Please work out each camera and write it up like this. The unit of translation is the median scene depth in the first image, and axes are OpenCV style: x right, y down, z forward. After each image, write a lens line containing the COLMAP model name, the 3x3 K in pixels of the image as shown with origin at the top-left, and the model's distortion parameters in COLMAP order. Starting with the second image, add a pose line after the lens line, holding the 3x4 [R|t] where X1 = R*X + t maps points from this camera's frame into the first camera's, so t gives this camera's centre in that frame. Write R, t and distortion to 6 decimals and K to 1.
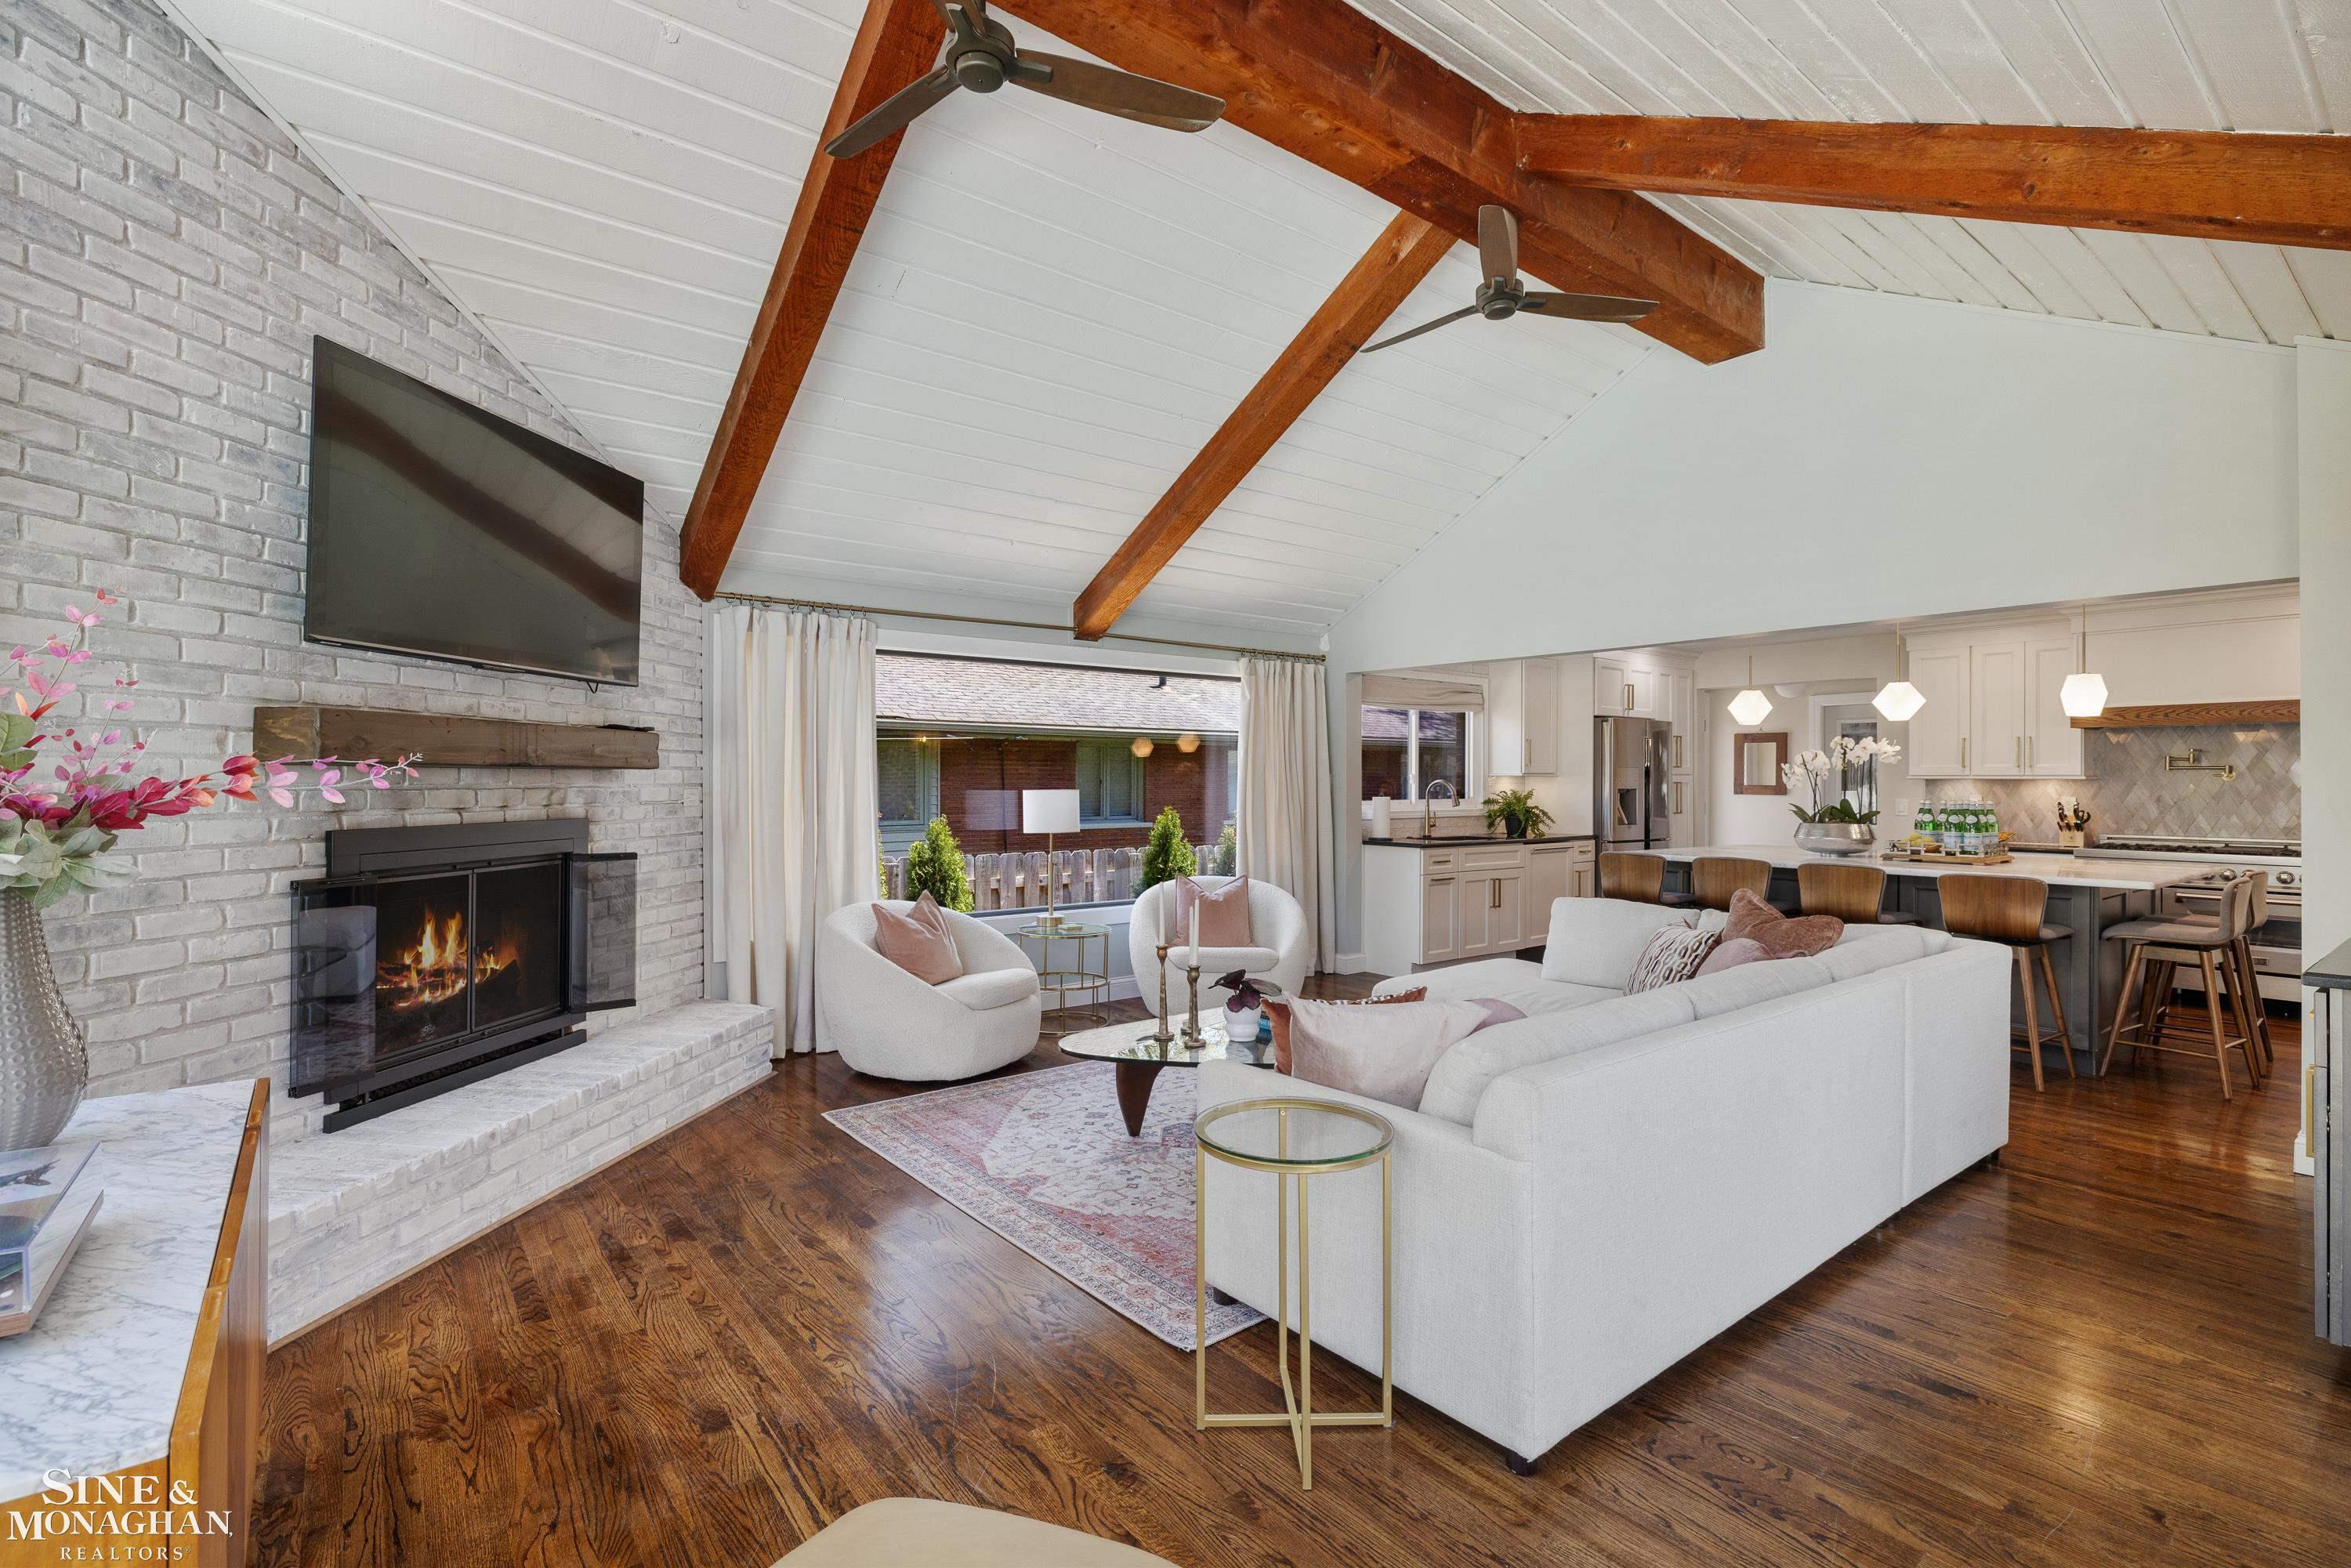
lens RADIAL K [[1120.8, 0, 1175.5], [0, 1120.8, 784.0], [0, 0, 1]] dist [-0.000034, 0.000164]
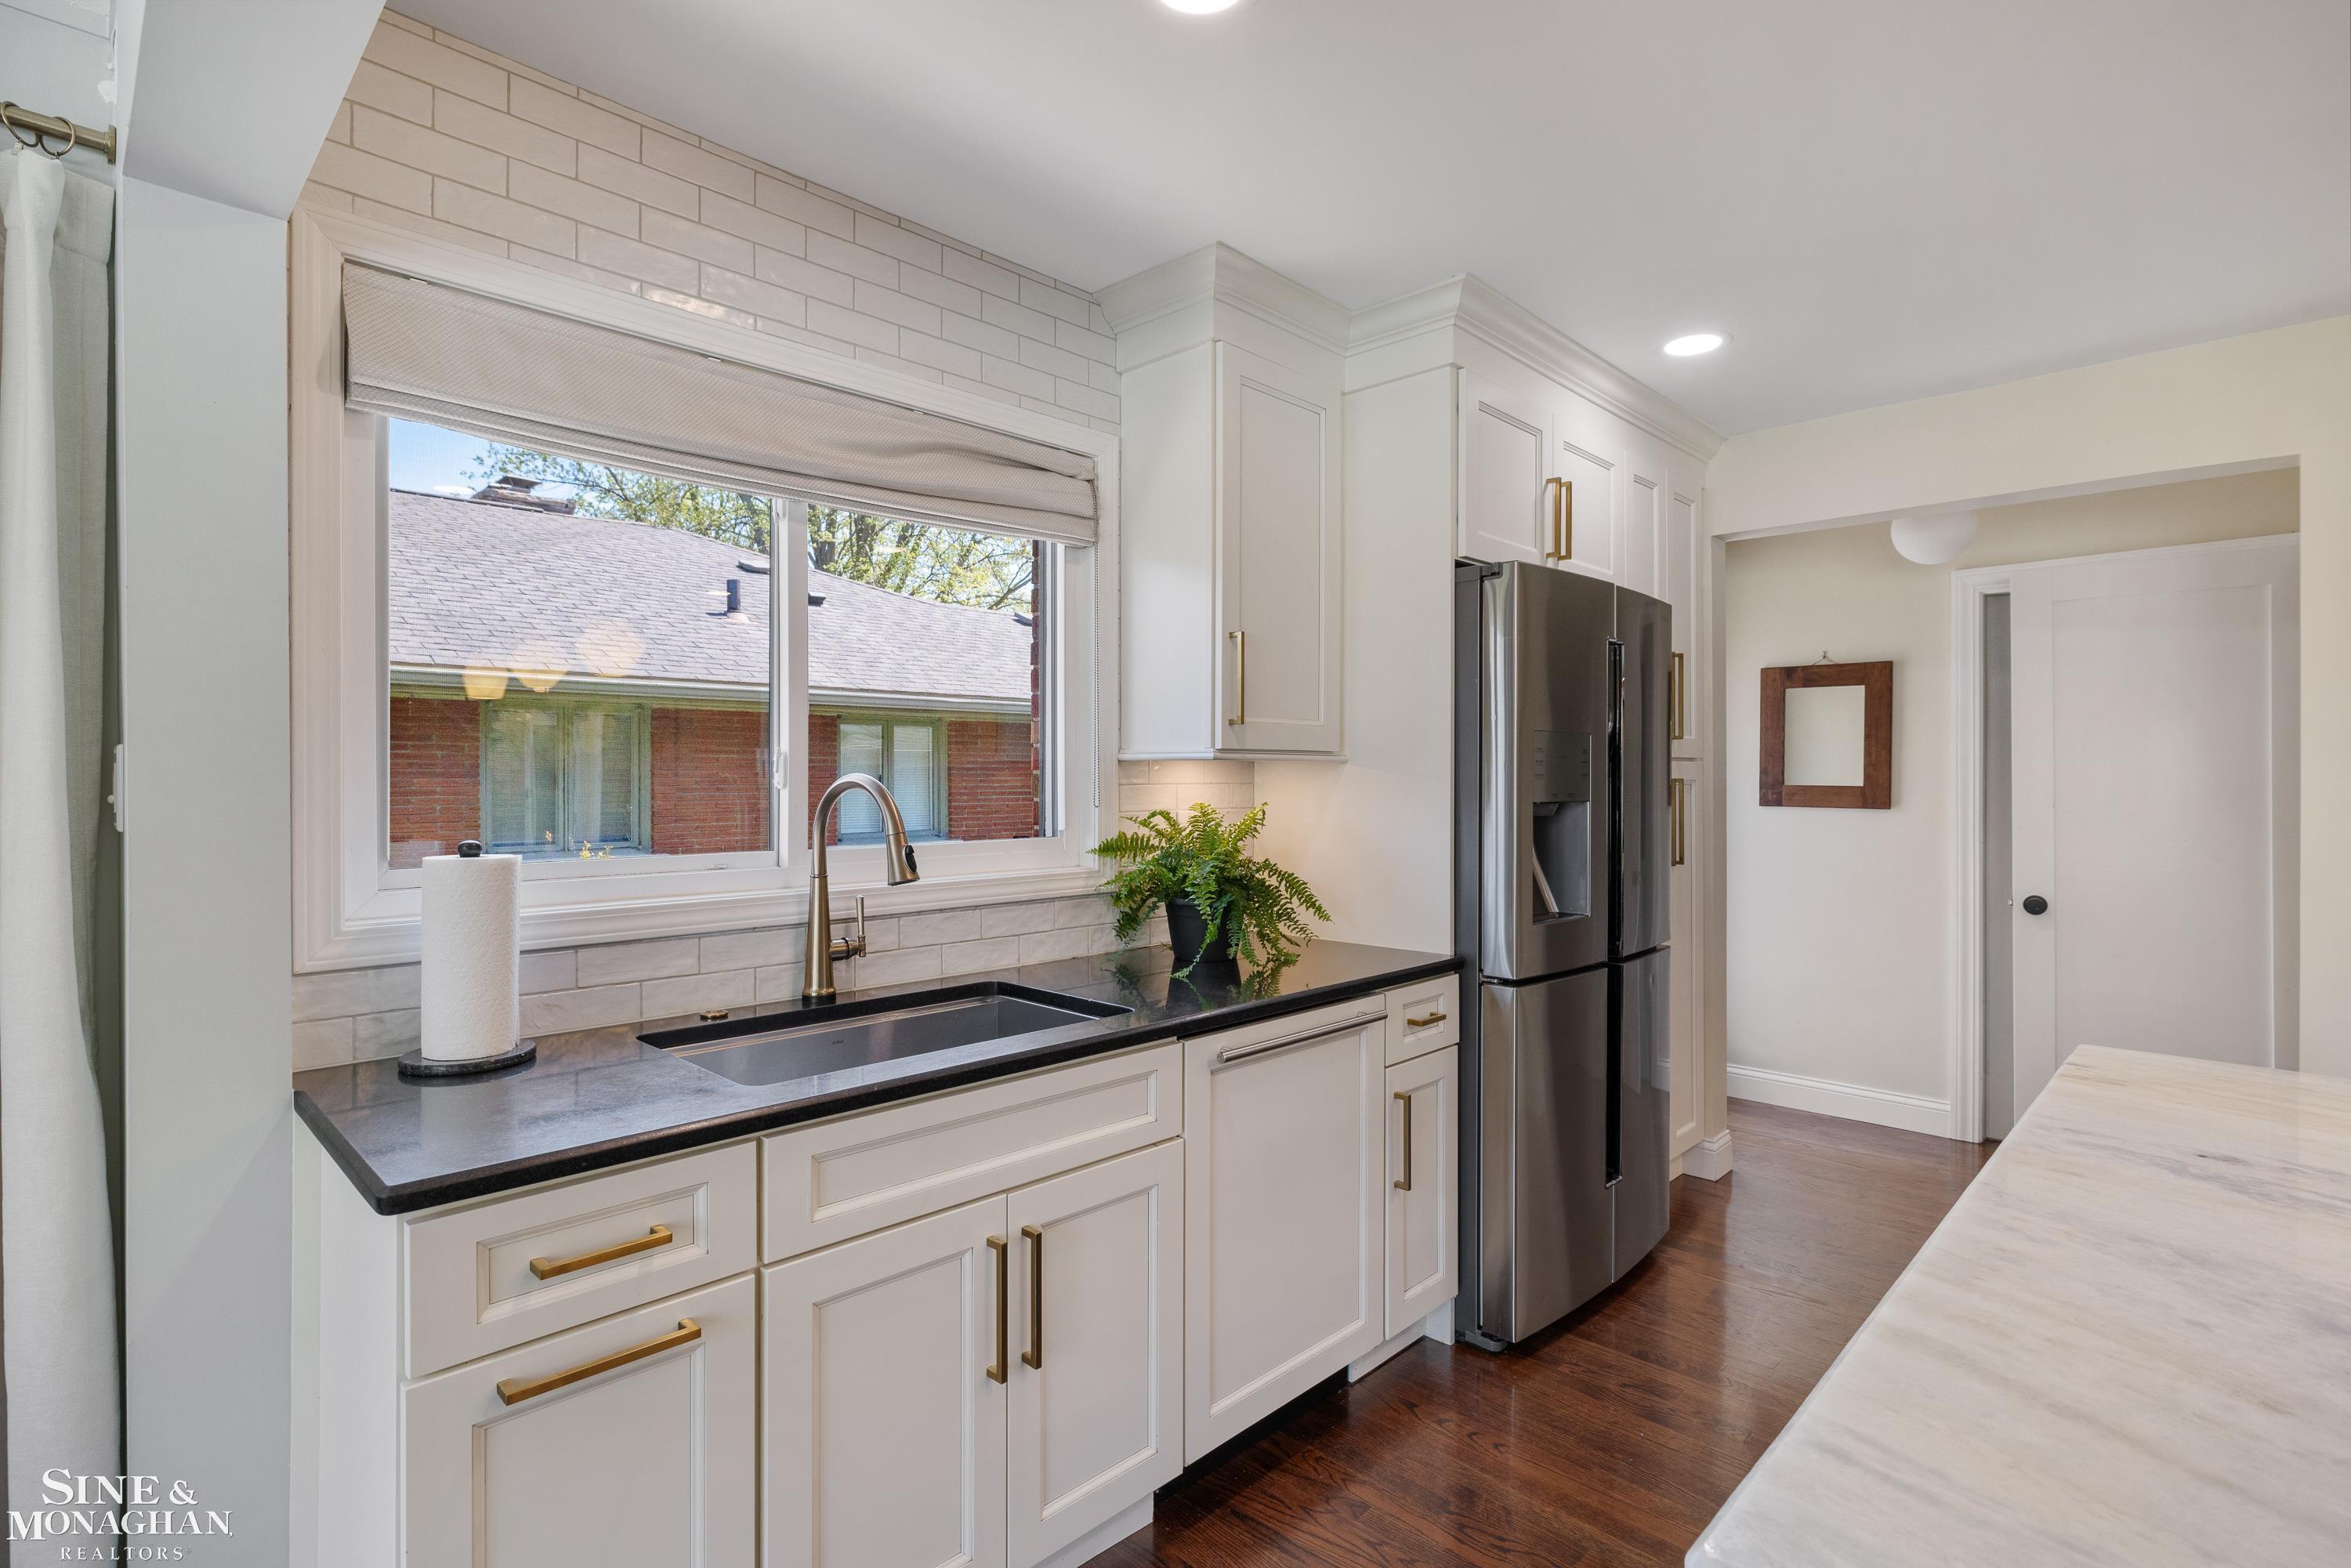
lens RADIAL K [[1120.8, 0, 1175.5], [0, 1120.8, 784.0], [0, 0, 1]] dist [-0.000034, 0.000164]
pose [[0.992981, -0.003784, 0.118212, 0.260406], [0.003598, 0.999992, 0.001784, -0.001533], [-0.118218, -0.001346, 0.992987, 0.702400]]
